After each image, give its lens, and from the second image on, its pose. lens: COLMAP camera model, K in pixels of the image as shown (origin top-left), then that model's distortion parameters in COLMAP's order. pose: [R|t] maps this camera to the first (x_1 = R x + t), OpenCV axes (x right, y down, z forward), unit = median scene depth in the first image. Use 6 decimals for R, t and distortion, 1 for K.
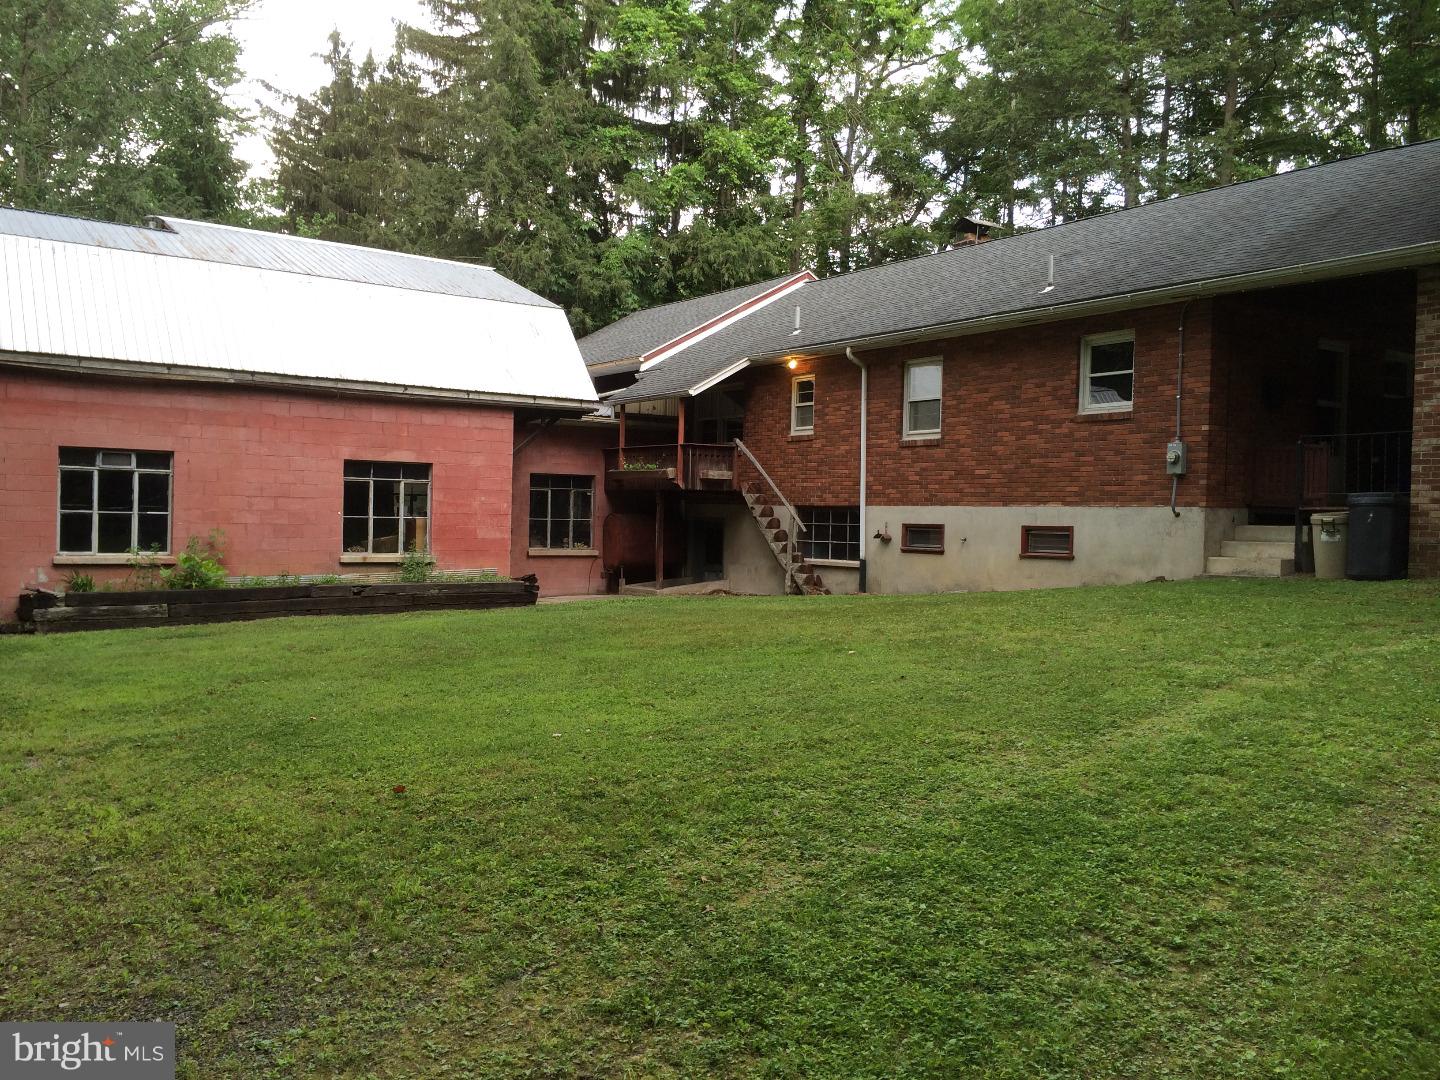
lens RADIAL K [[1245.7, 0, 724.6], [0, 1245.7, 547.6], [0, 0, 1]] dist [0.091224, -0.126125]
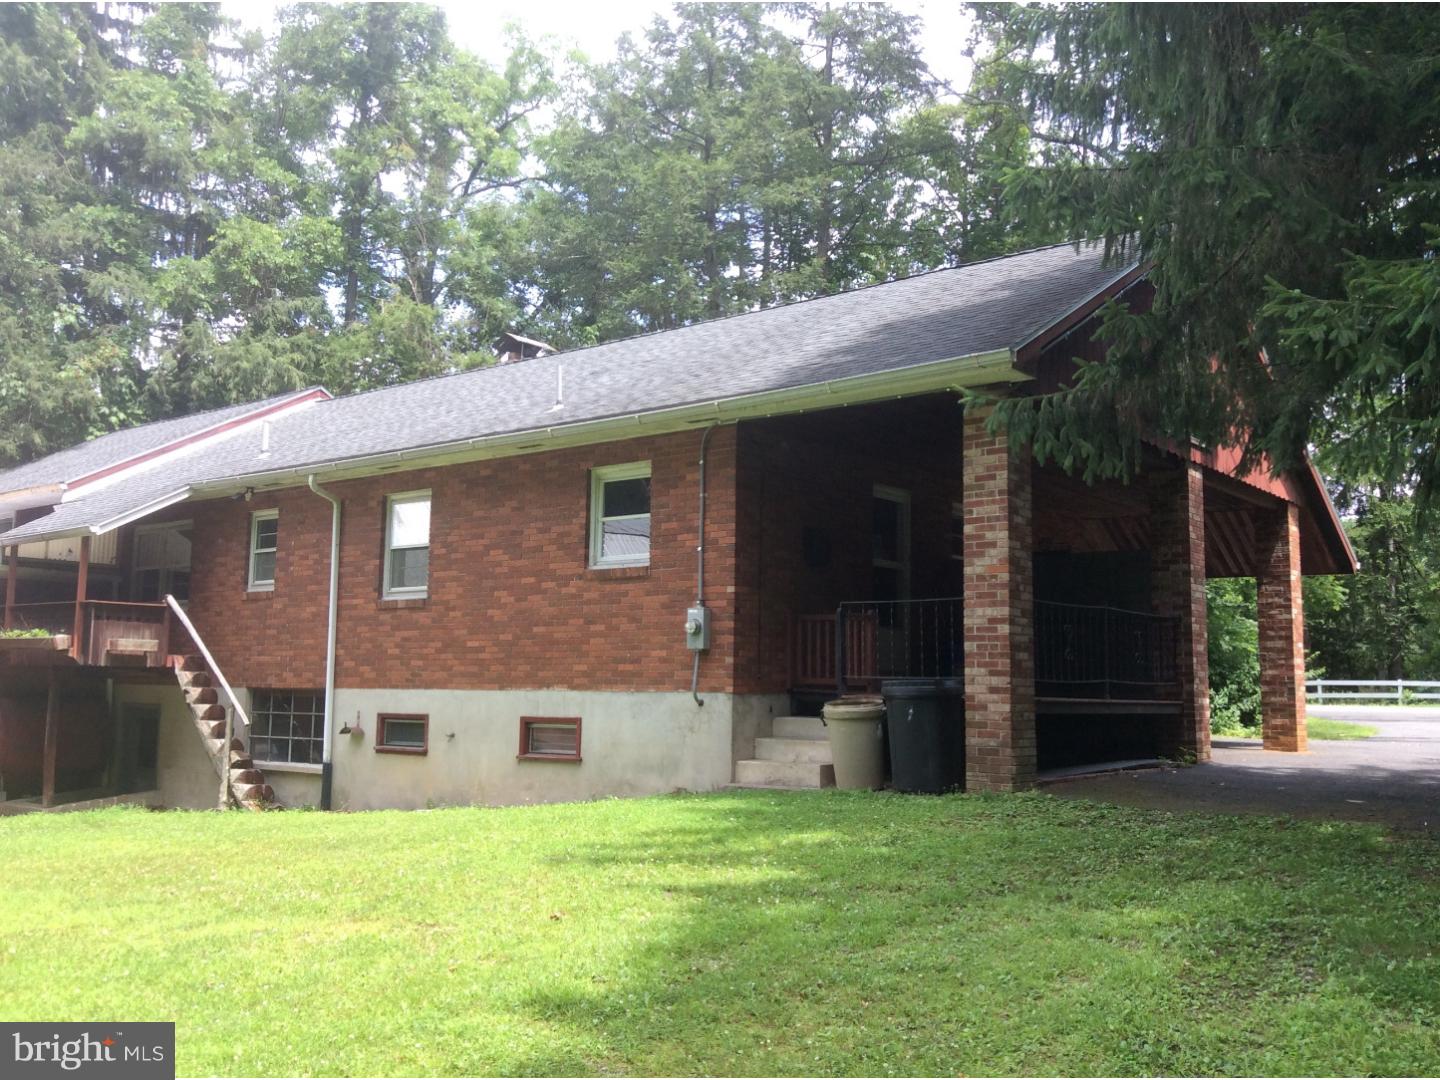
lens RADIAL K [[1330.9, 0, 722.7], [0, 1330.9, 546.2], [0, 0, 1]] dist [0.179450, -0.414605]
pose [[0.964106, 0.026032, 0.264237, 0.133302], [0.008141, 0.991816, -0.127415, -0.014838], [-0.265391, 0.124993, 0.956004, 0.183929]]
